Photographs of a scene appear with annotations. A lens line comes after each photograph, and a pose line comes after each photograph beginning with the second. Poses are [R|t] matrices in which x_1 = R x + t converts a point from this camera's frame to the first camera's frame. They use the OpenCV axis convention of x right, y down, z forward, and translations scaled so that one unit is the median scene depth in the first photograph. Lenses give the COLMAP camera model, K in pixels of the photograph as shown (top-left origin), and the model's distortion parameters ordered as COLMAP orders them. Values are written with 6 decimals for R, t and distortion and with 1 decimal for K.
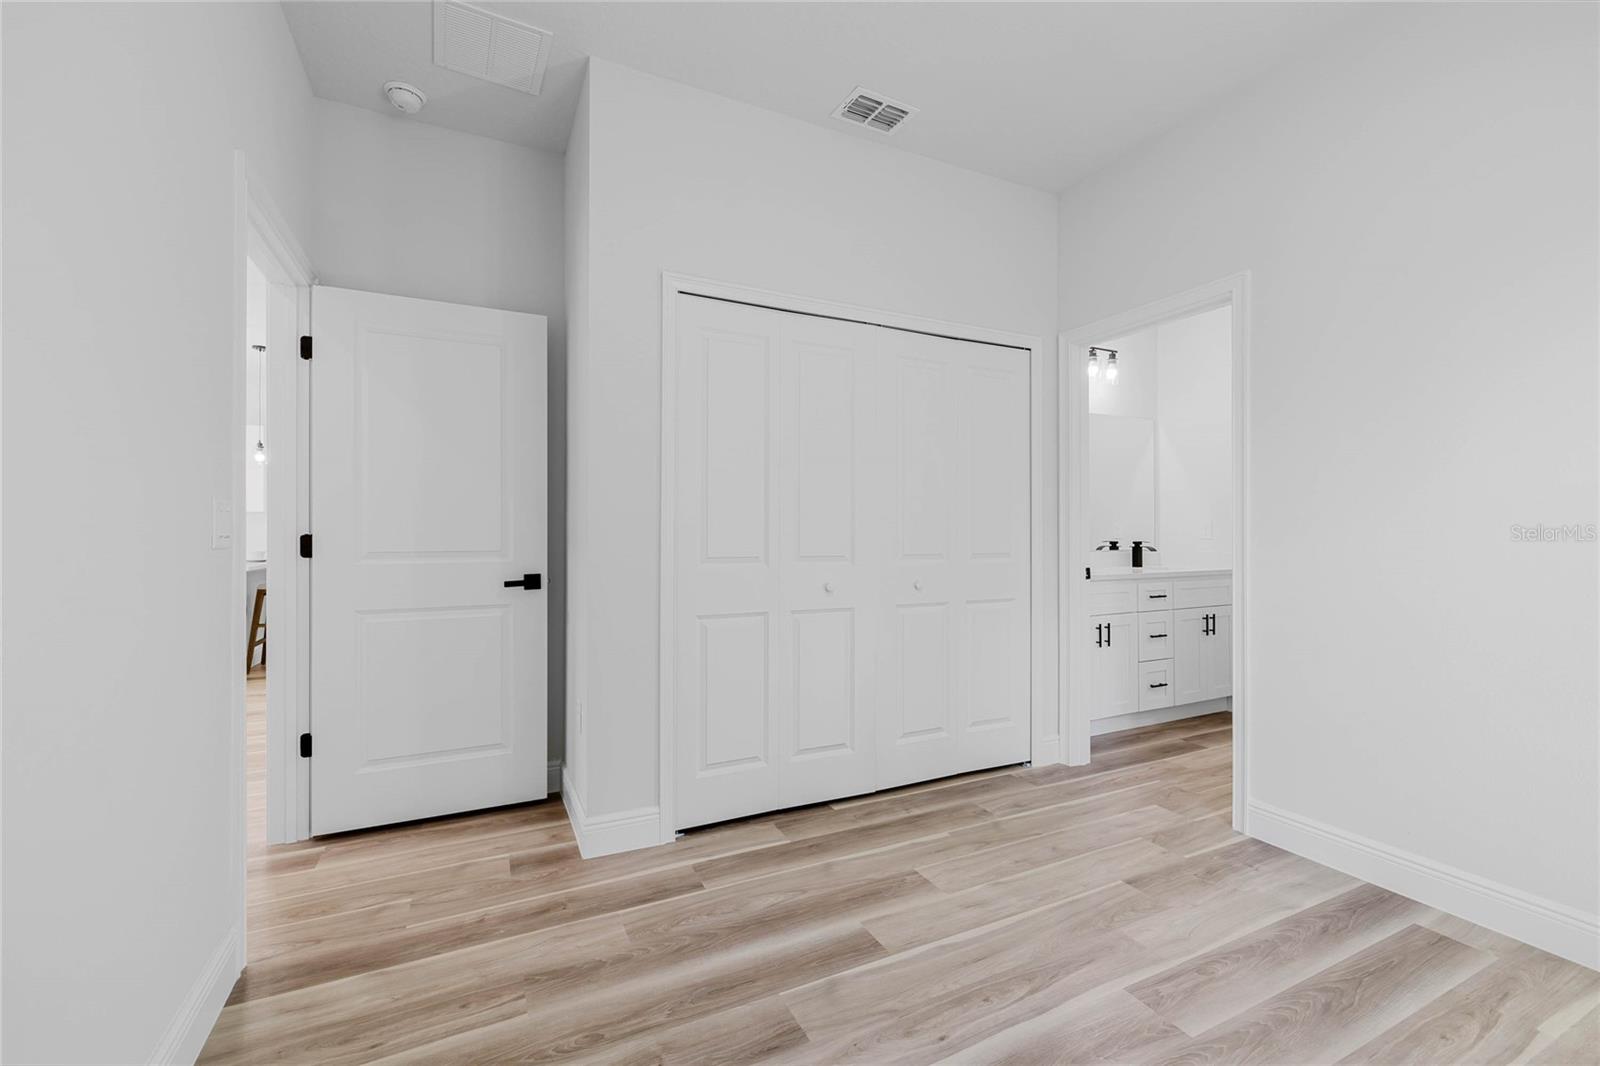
lens RADIAL K [[671.8, 0, 810.5], [0, 671.8, 529.2], [0, 0, 1]] dist [-0.000516, 0.000153]
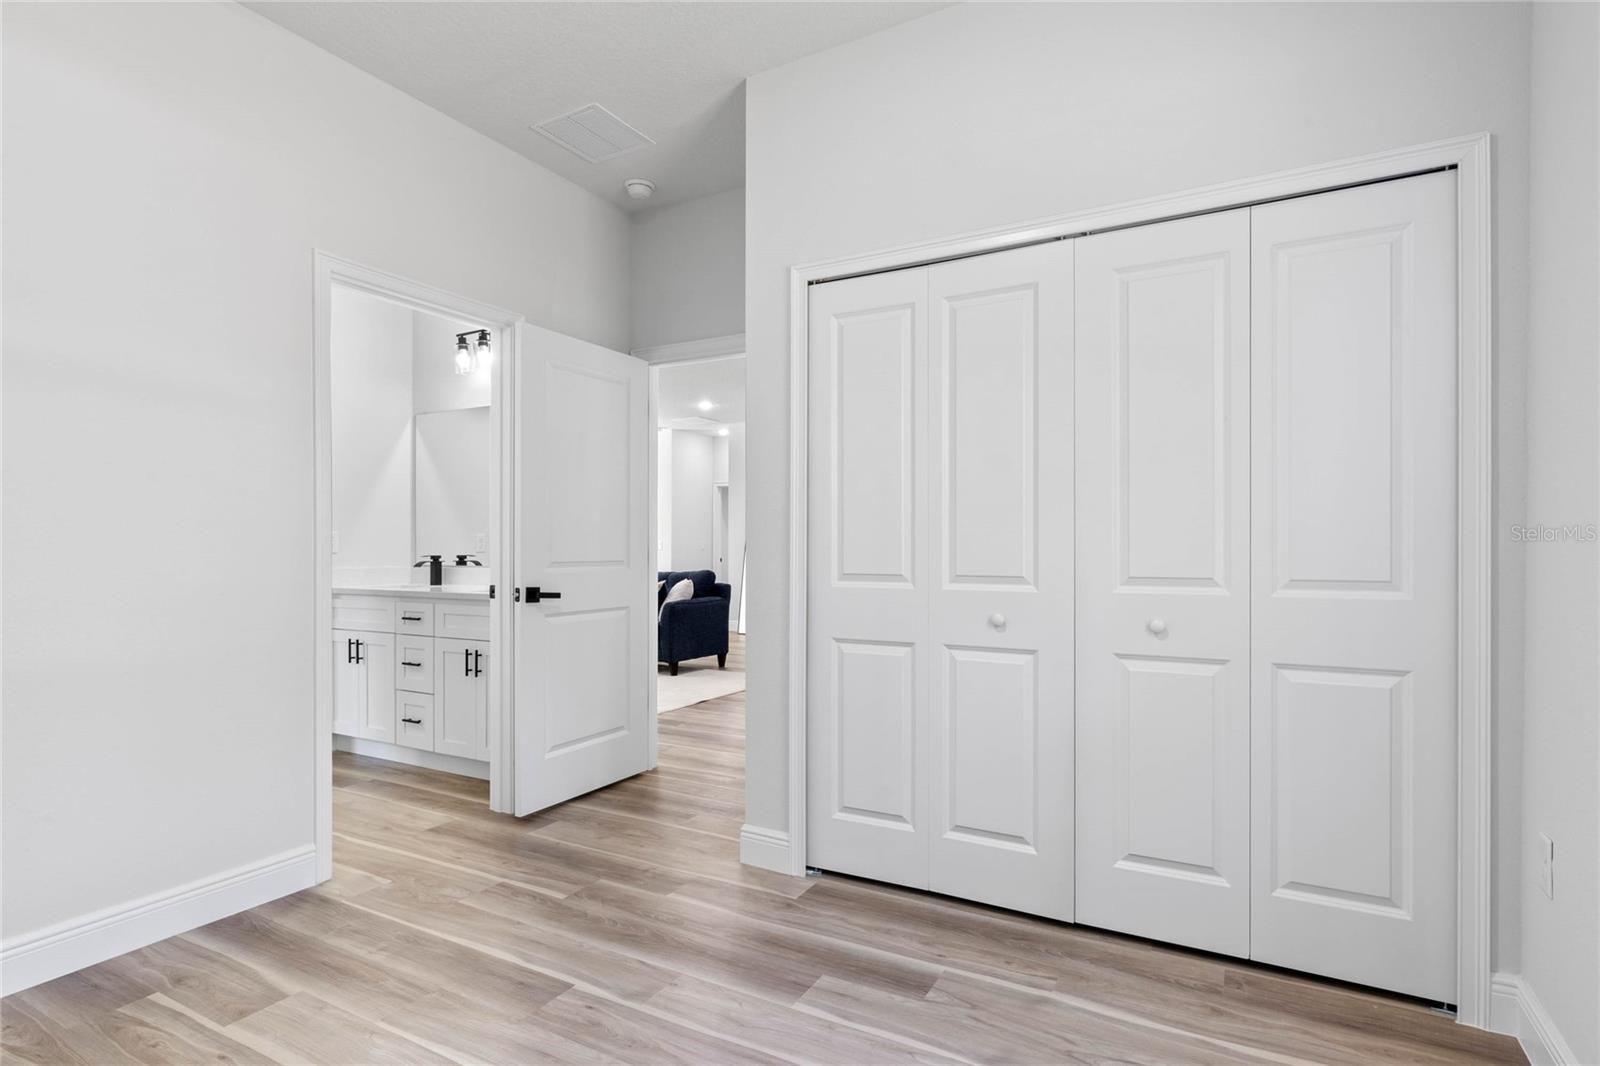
lens RADIAL K [[825.5, 0, 804.2], [0, 825.5, 555.0], [0, 0, 1]] dist [0.001030, 0.000365]
pose [[0.570090, 0.005345, -0.821565, 0.708916], [0.009118, 0.999876, 0.012832, 0.003305], [0.821532, -0.014807, 0.569970, 0.339998]]
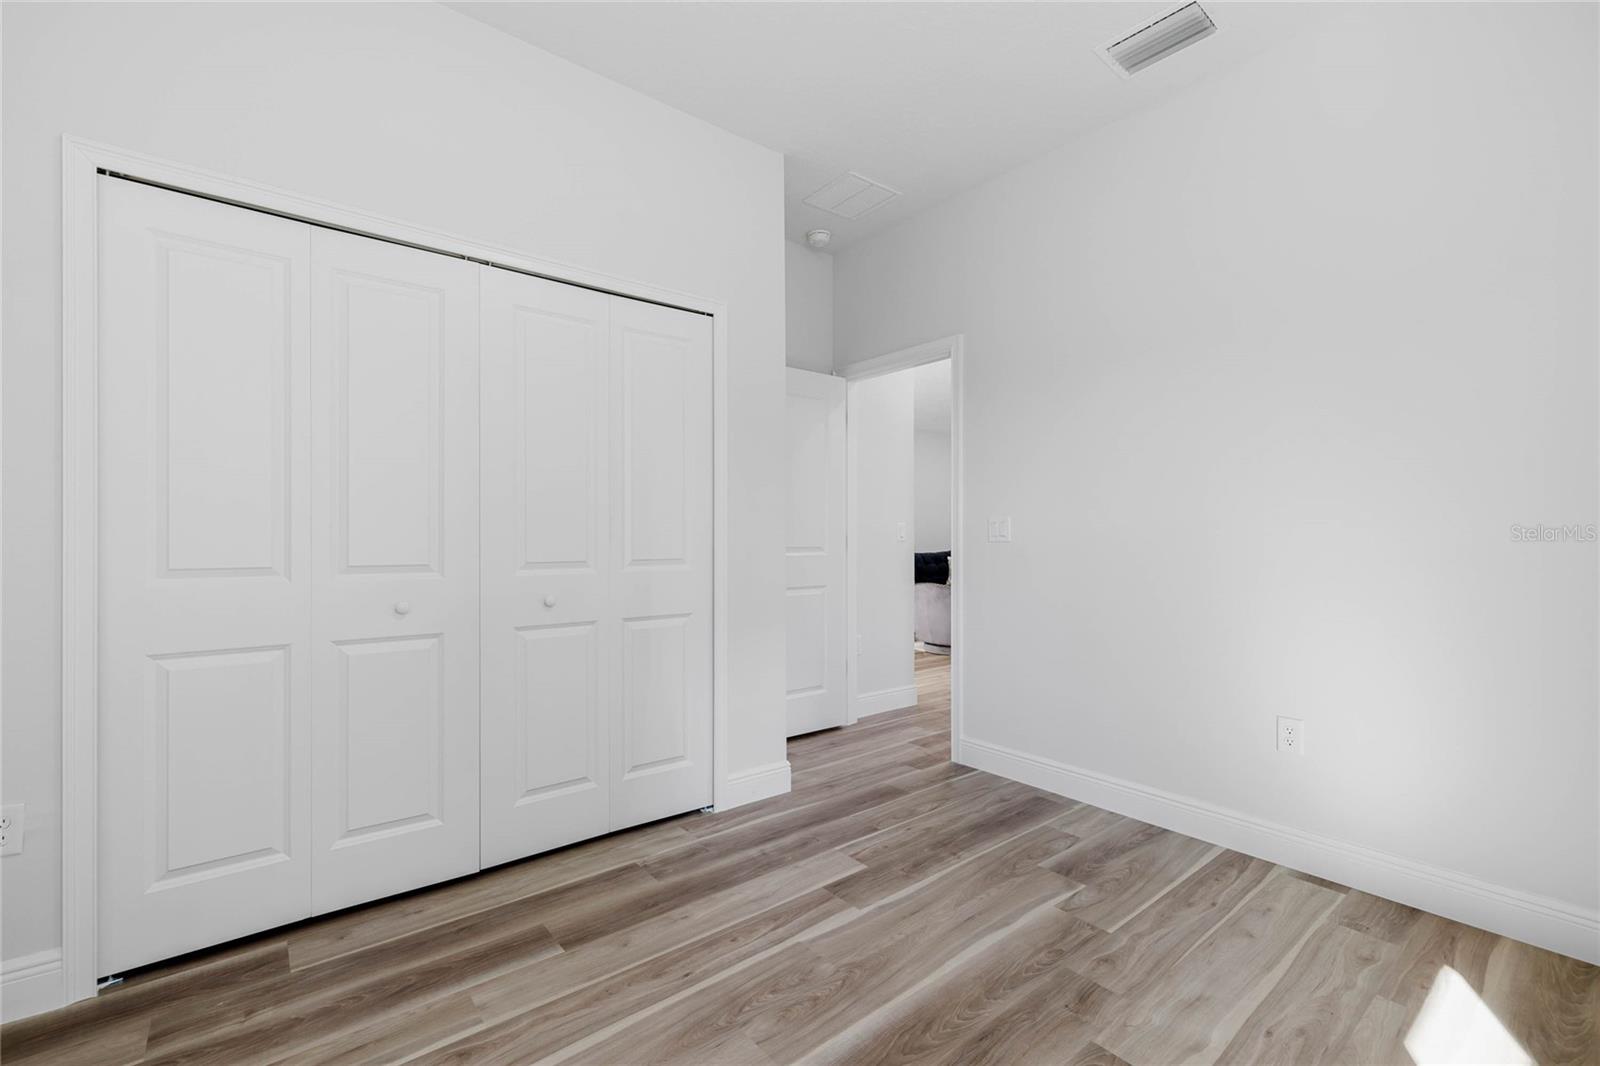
lens RADIAL K [[703.6, 0, 804.6], [0, 703.6, 537.6], [0, 0, 1]] dist [0.000861, 0.000613]
pose [[0.971506, 0.002027, 0.237005, 0.304978], [-0.003610, 0.999974, 0.006248, 0.003207], [-0.236986, -0.006926, 0.971488, 0.150859]]
